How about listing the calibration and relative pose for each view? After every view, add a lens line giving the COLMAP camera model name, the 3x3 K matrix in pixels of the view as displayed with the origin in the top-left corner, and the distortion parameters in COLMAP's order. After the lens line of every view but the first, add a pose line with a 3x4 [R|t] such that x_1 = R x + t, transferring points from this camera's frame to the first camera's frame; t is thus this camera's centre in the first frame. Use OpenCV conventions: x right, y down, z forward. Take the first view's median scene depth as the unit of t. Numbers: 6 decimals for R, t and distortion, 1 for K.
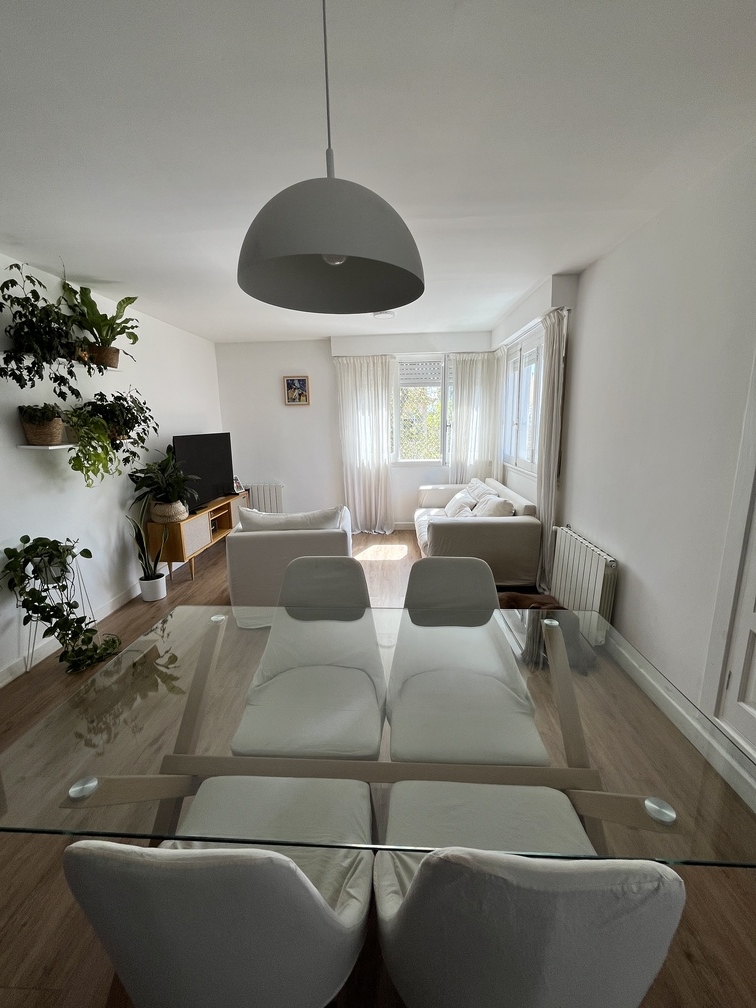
lens RADIAL K [[407.9, 0, 376.1], [0, 407.9, 504.8], [0, 0, 1]] dist [-0.001647, -0.000636]
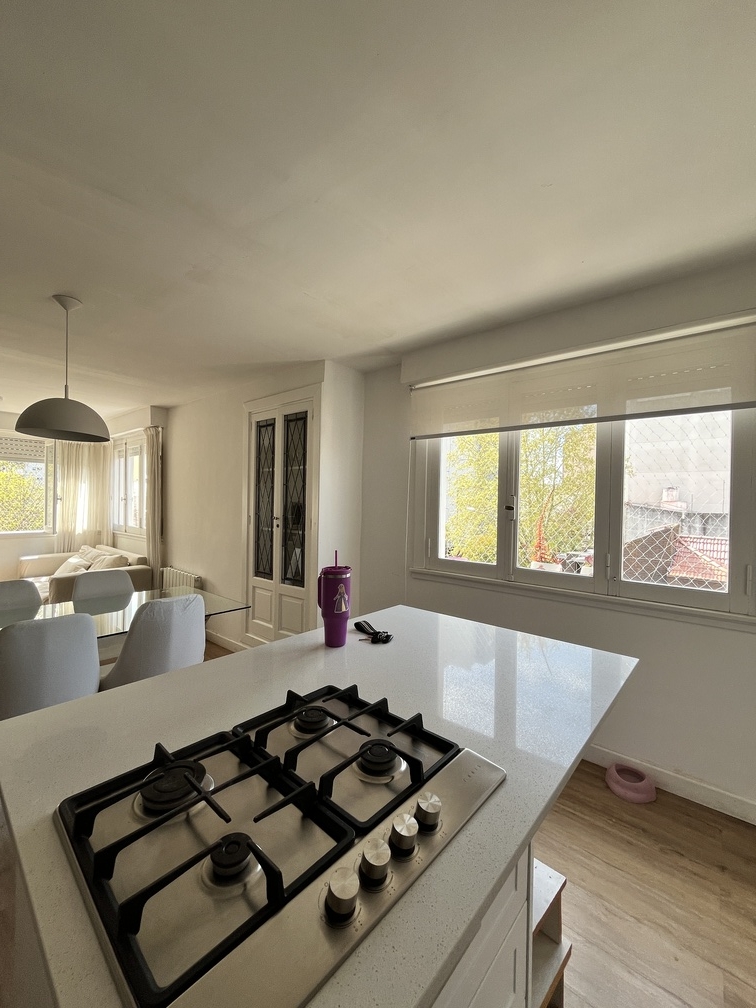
lens RADIAL K [[407.9, 0, 376.1], [0, 407.9, 504.8], [0, 0, 1]] dist [-0.001647, -0.000636]
pose [[0.613050, 0.022803, 0.789715, -0.161851], [0.131825, 0.982618, -0.130707, 0.080355], [-0.778968, 0.184234, 0.599388, -0.333976]]
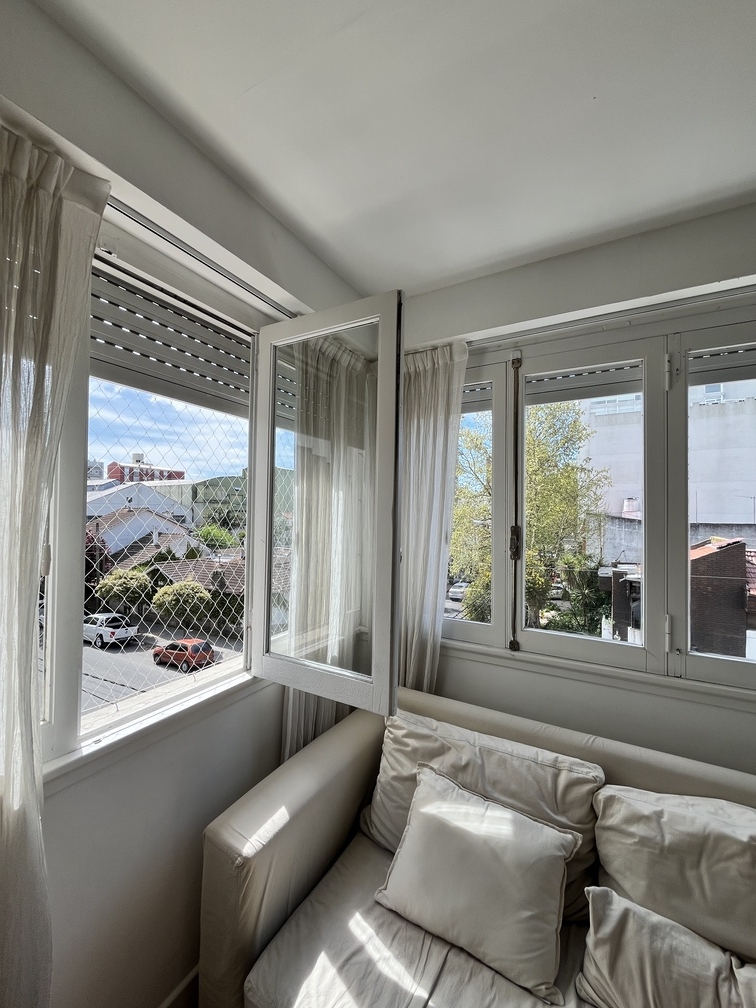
lens RADIAL K [[404.3, 0, 378.4], [0, 404.3, 504.9], [0, 0, 1]] dist [-0.000523, -0.000085]
pose [[0.444386, 0.040612, 0.894915, -0.055160], [0.161902, 0.978881, -0.124817, -0.191702], [-0.881084, 0.200355, 0.428426, 0.874193]]
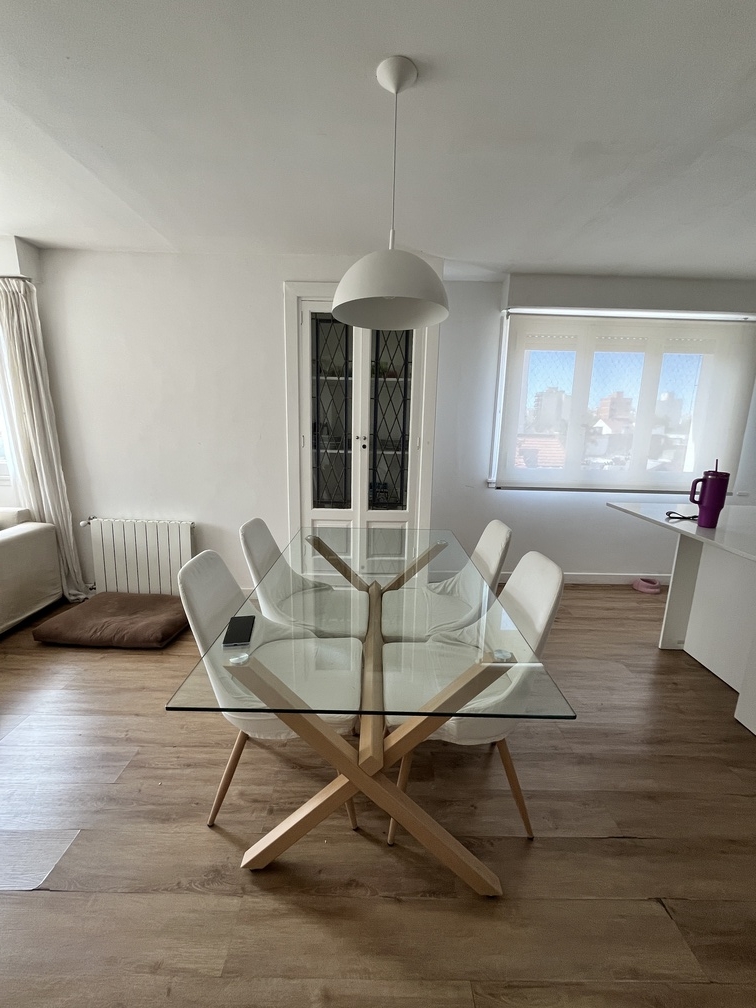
lens RADIAL K [[407.9, 0, 376.1], [0, 407.9, 504.8], [0, 0, 1]] dist [-0.001647, -0.000636]
pose [[-0.053276, -0.186731, 0.980965, -0.336457], [0.181984, 0.964094, 0.193403, -0.028034], [-0.981857, 0.188824, -0.017381, 0.228375]]
